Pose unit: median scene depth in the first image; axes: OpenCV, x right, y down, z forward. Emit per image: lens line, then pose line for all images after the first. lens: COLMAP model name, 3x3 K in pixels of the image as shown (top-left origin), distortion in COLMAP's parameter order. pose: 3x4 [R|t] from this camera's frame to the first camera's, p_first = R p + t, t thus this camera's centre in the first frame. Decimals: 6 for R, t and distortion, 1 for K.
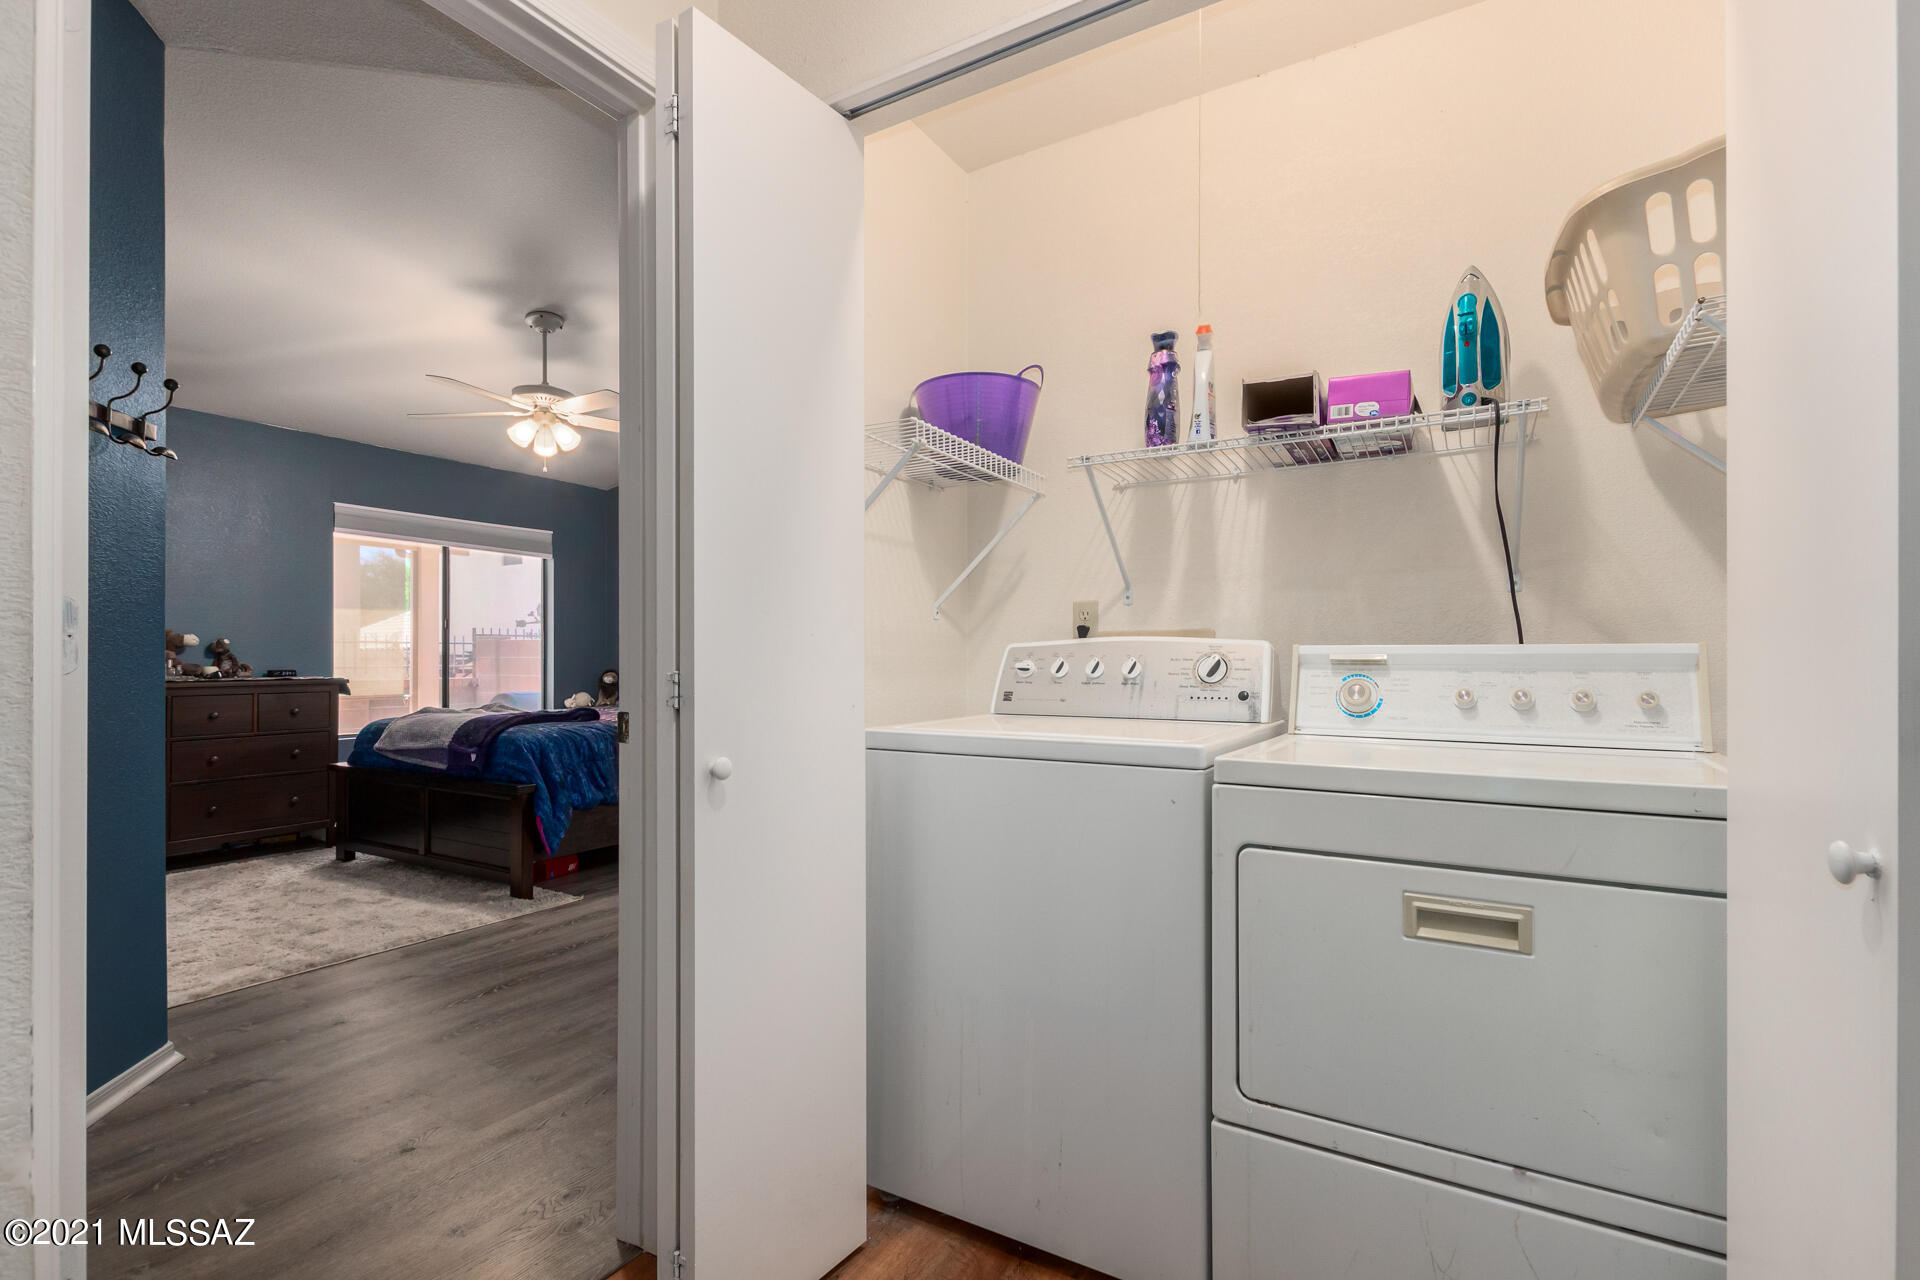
lens RADIAL K [[881.5, 0, 968.1], [0, 881.5, 648.8], [0, 0, 1]] dist [0.001423, -0.000132]
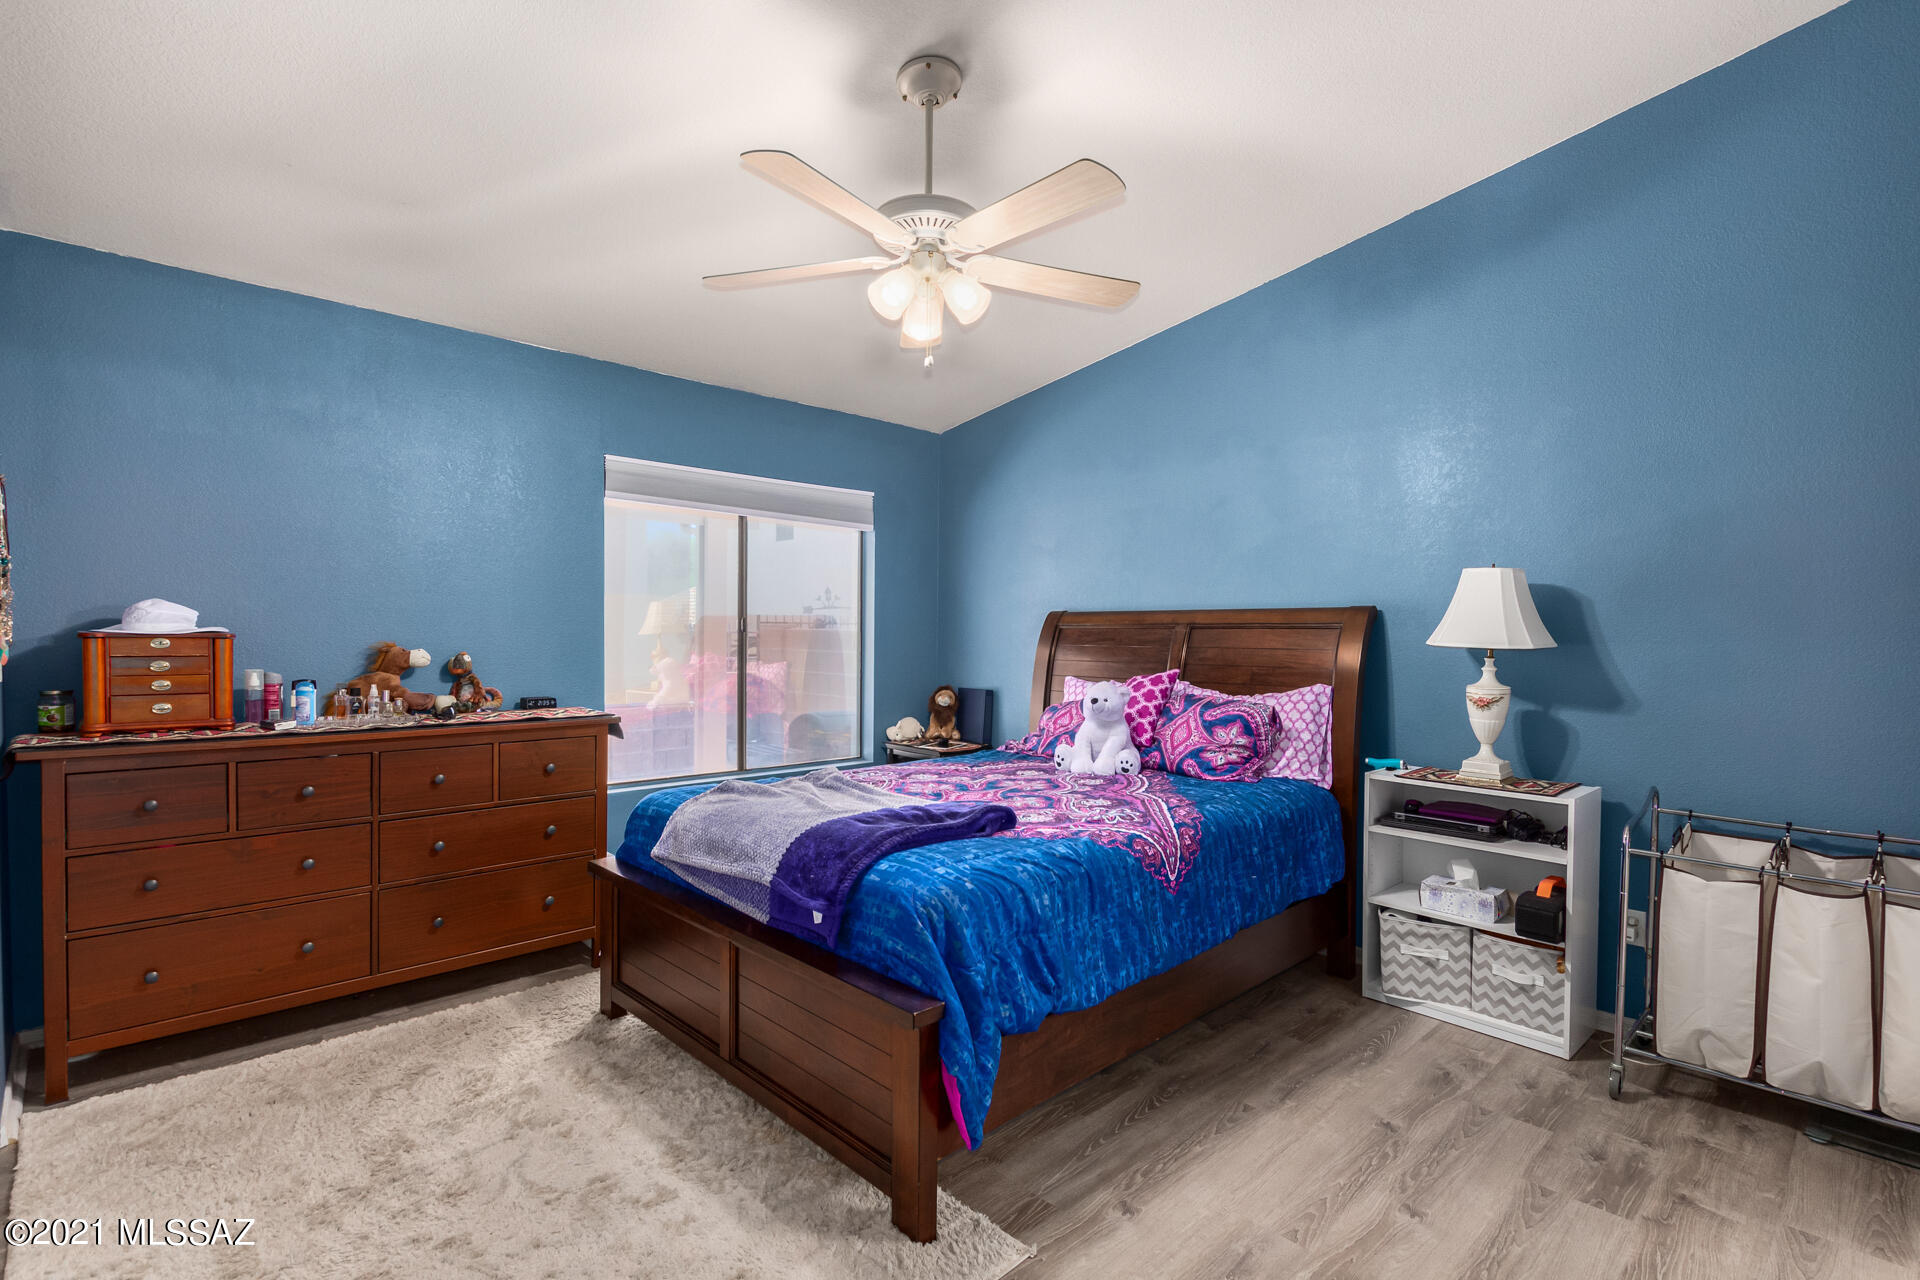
lens RADIAL K [[903.3, 0, 958.0], [0, 903.3, 646.9], [0, 0, 1]] dist [-0.001219, -0.000011]
pose [[0.962282, 0.017212, -0.271508, -0.308959], [-0.009648, 0.999528, 0.029170, -0.045633], [0.271882, -0.025450, 0.961994, 0.469624]]
